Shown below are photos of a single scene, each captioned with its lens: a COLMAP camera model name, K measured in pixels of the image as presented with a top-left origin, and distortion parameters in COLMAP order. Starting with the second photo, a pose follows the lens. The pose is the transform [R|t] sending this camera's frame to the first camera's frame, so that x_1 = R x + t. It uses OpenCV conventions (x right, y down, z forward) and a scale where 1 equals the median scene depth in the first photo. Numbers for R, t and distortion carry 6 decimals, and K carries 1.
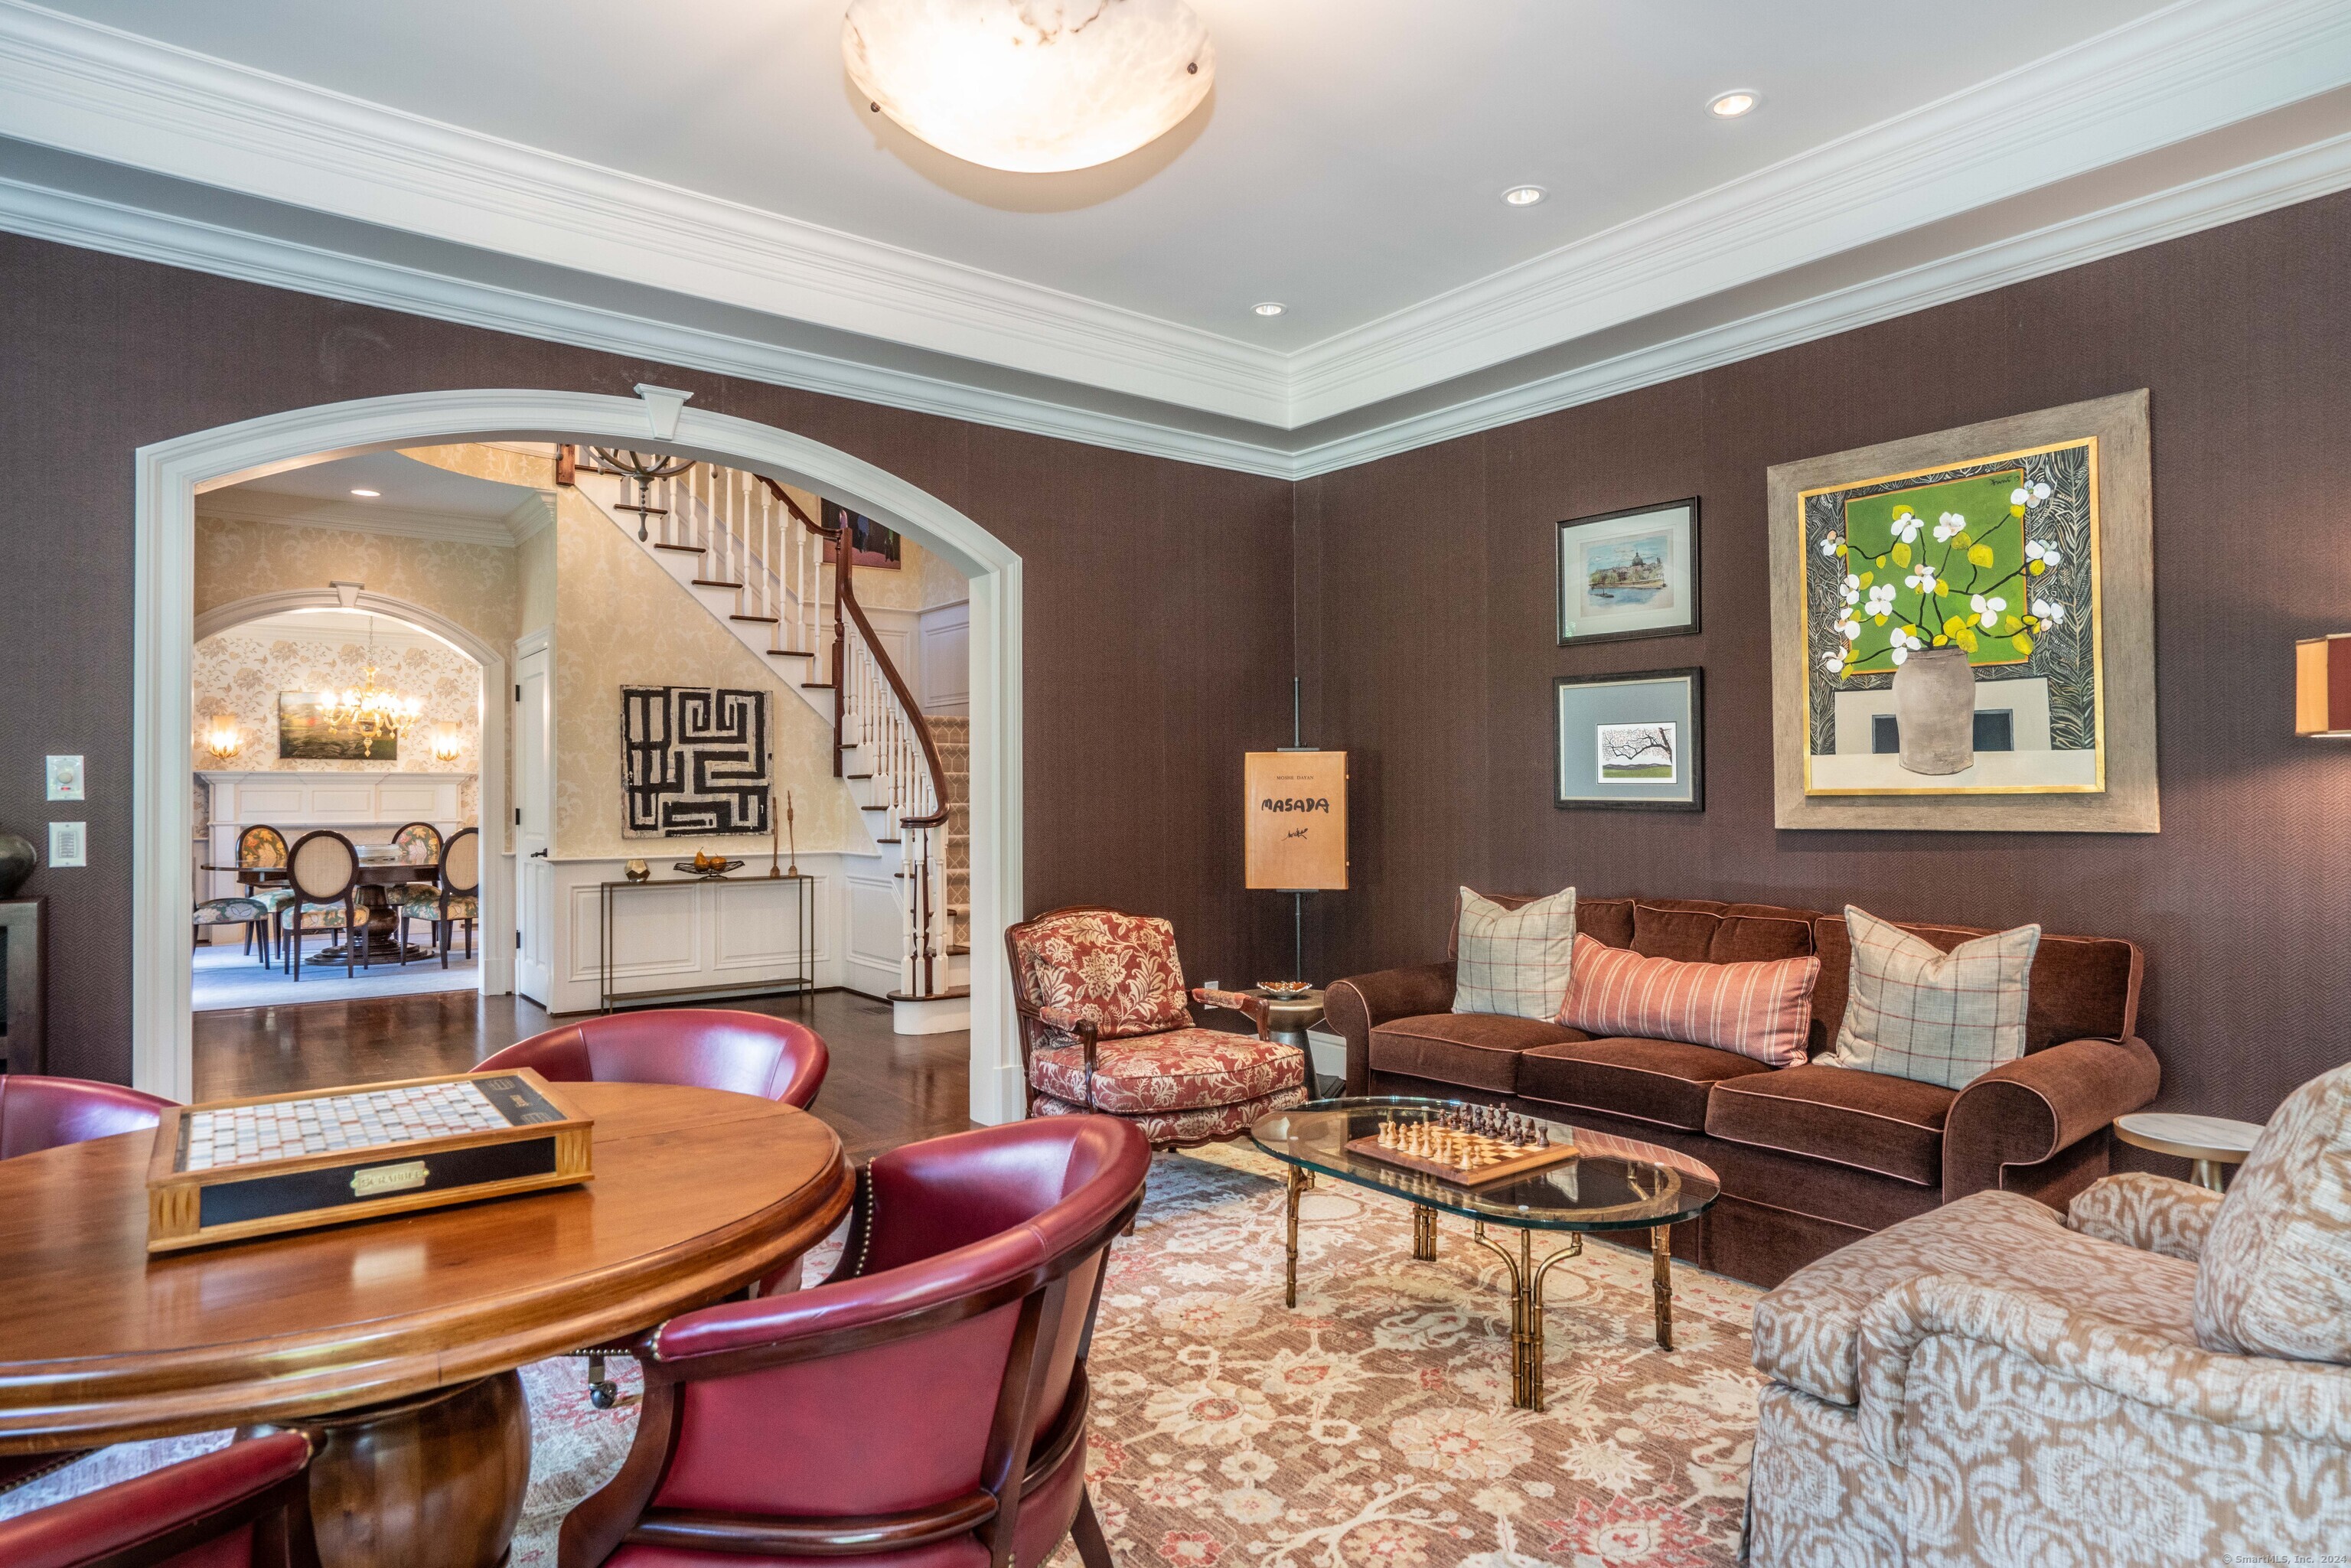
lens RADIAL K [[1263.9, 0, 1189.5], [0, 1263.9, 785.3], [0, 0, 1]] dist [-0.007391, 0.002356]
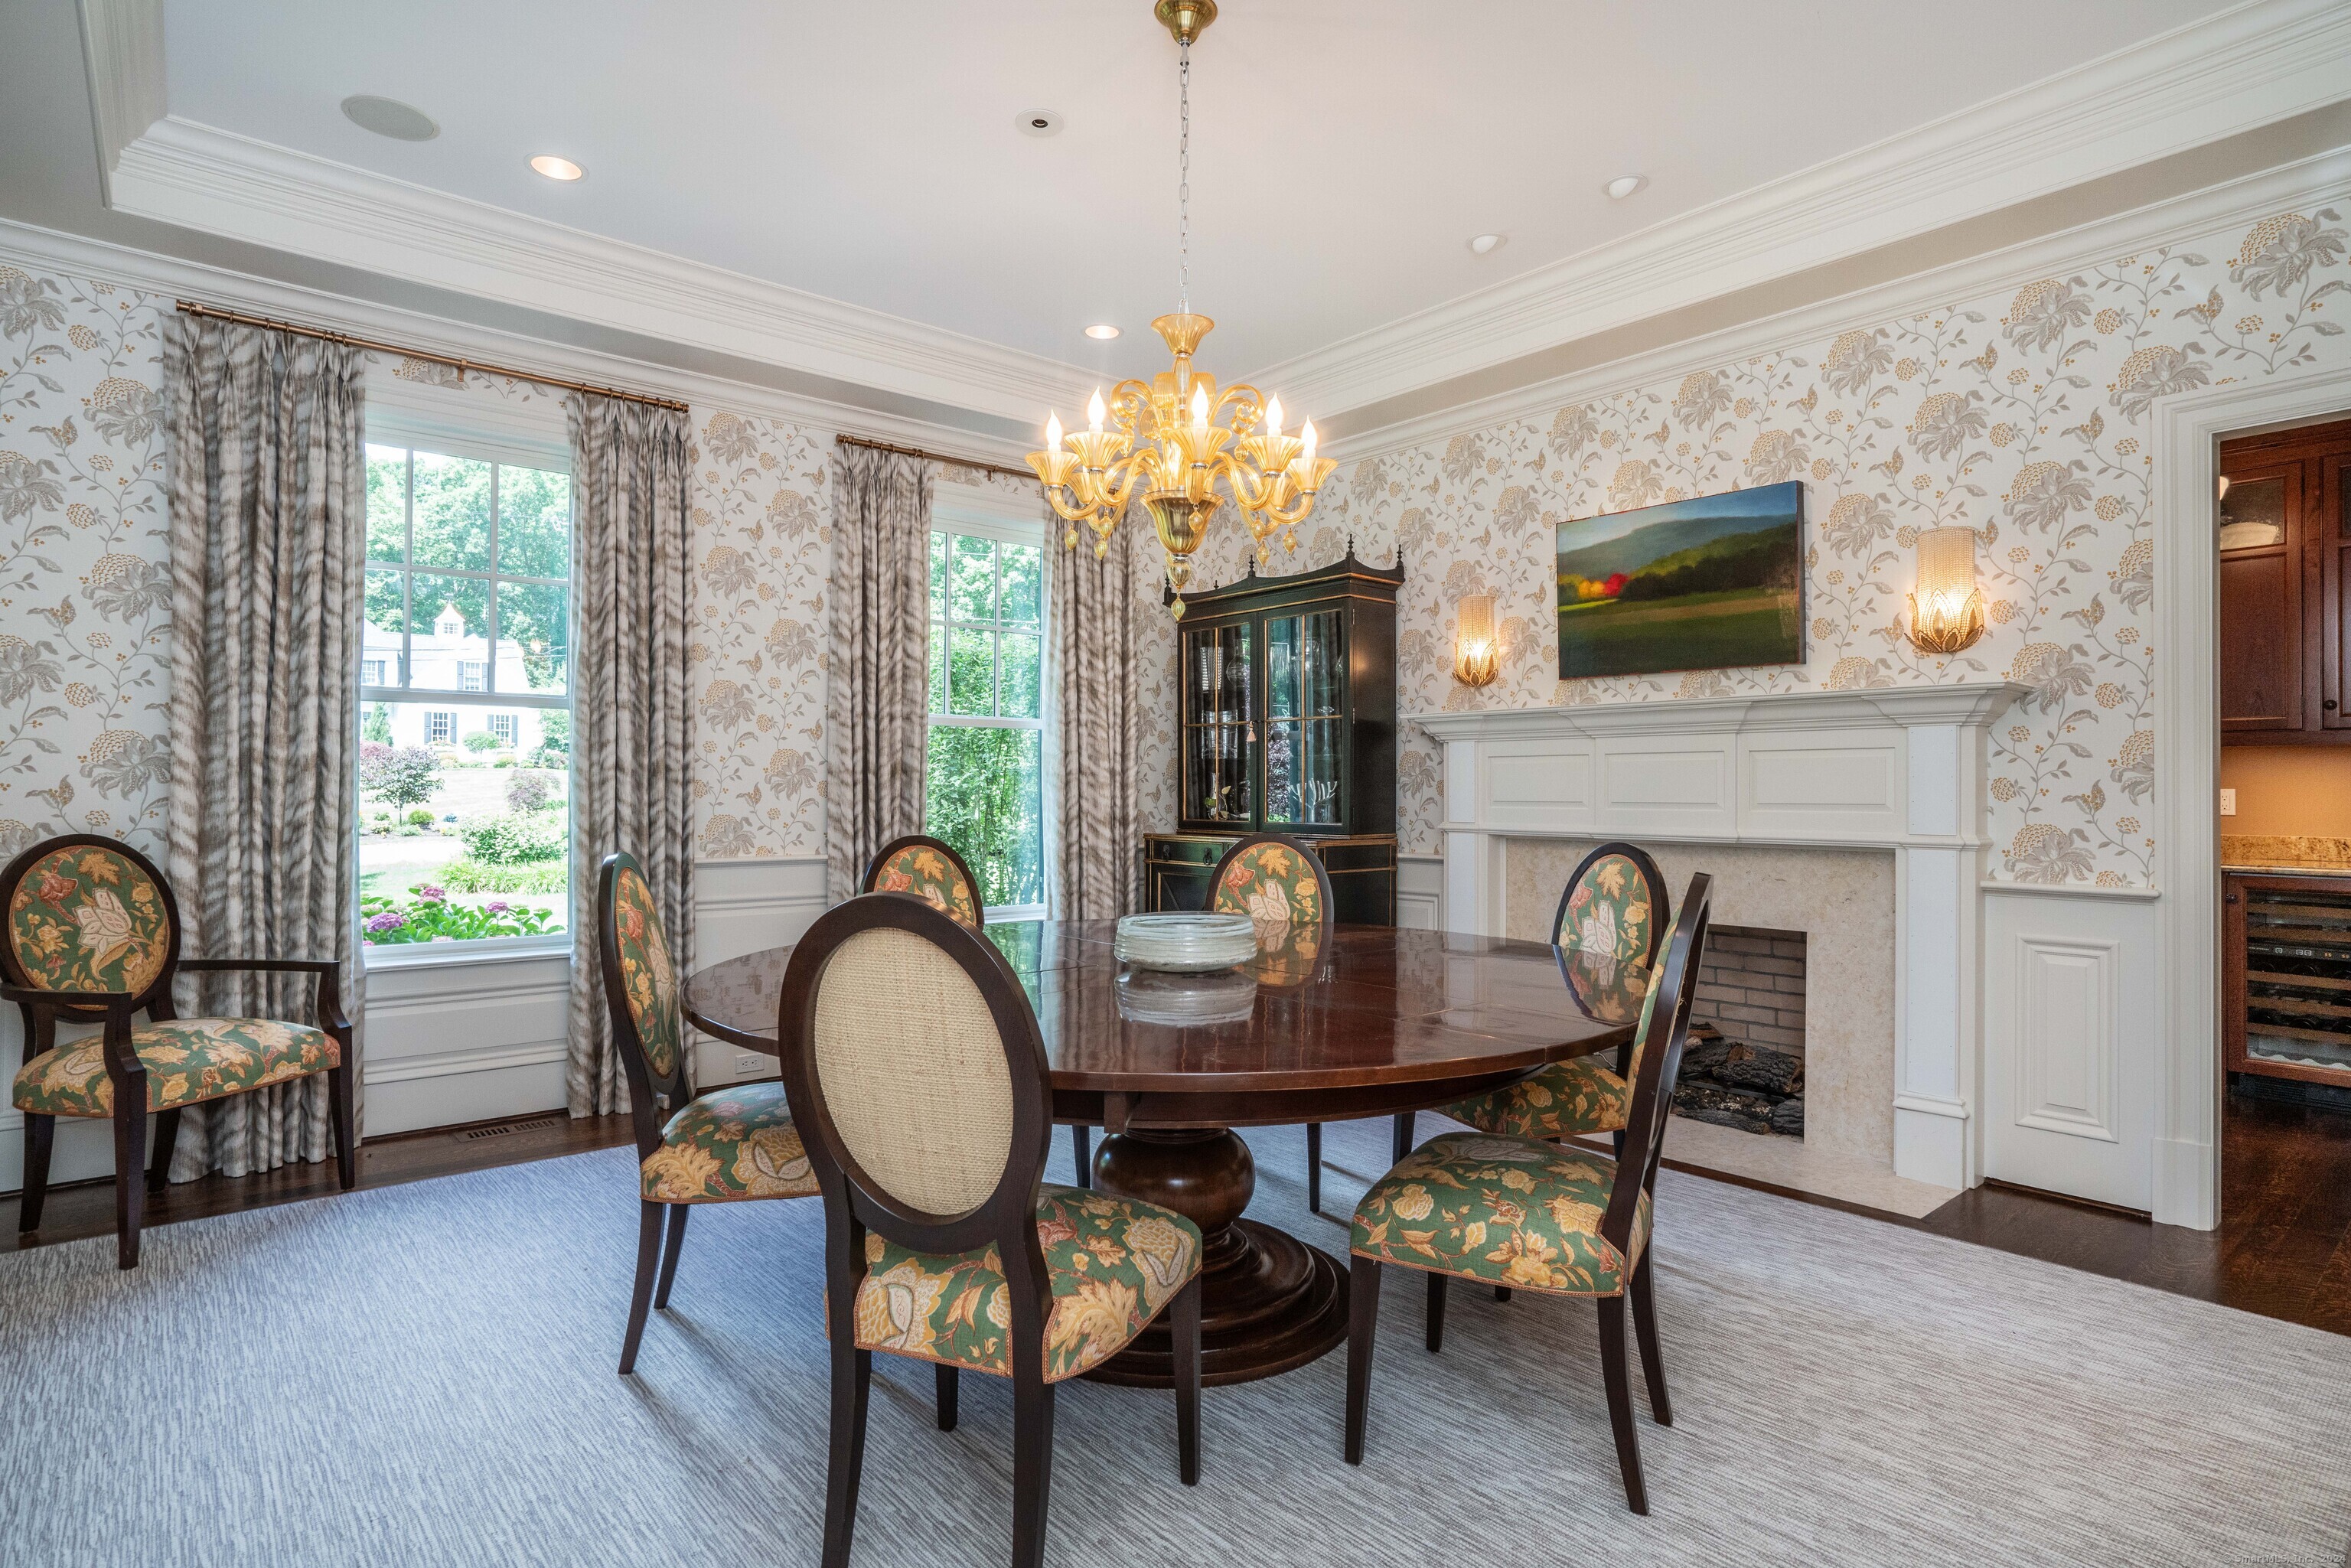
lens RADIAL K [[1226.4, 0, 1166.5], [0, 1226.4, 782.5], [0, 0, 1]] dist [-0.025527, 0.011914]
pose [[0.021951, -0.006586, -0.999737, -0.279973], [0.008362, 0.999945, -0.006403, 0.015610], [0.999724, -0.008219, 0.022005, 0.801021]]
